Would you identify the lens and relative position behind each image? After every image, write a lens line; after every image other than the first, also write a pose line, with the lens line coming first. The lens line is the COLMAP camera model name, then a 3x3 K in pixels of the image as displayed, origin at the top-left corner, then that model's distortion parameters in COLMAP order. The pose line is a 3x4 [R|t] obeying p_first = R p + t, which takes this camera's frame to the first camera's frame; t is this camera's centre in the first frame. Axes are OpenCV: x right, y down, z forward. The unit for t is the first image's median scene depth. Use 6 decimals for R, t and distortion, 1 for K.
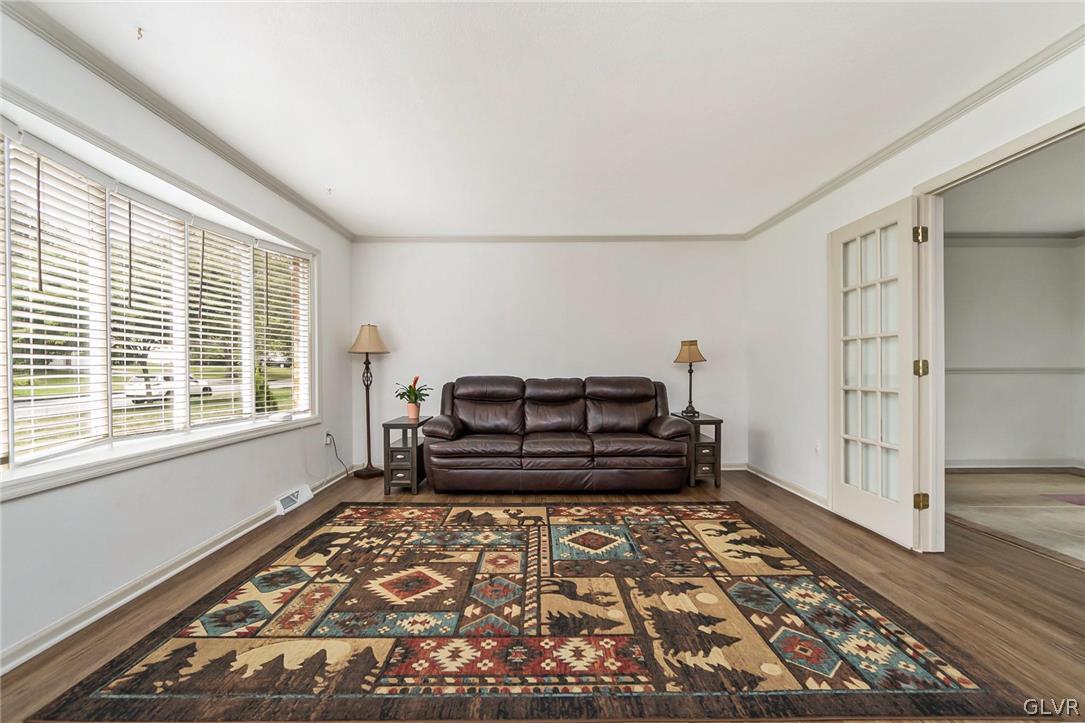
lens RADIAL K [[475.2, 0, 543.8], [0, 475.2, 369.0], [0, 0, 1]] dist [-0.002608, 0.000686]
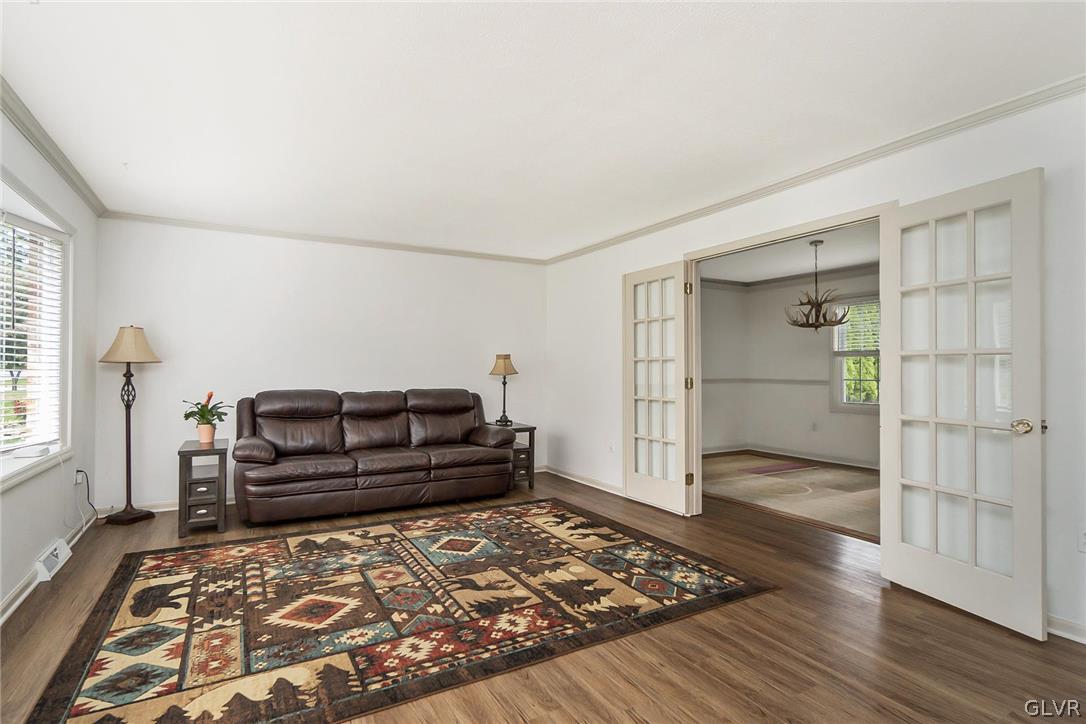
lens RADIAL K [[534.9, 0, 542.2], [0, 534.9, 363.5], [0, 0, 1]] dist [0.001641, 0.000786]
pose [[0.873632, 0.011475, 0.486451, -0.406995], [-0.003937, 0.999856, -0.016514, -0.039815], [-0.486571, 0.012512, 0.873552, -0.195064]]
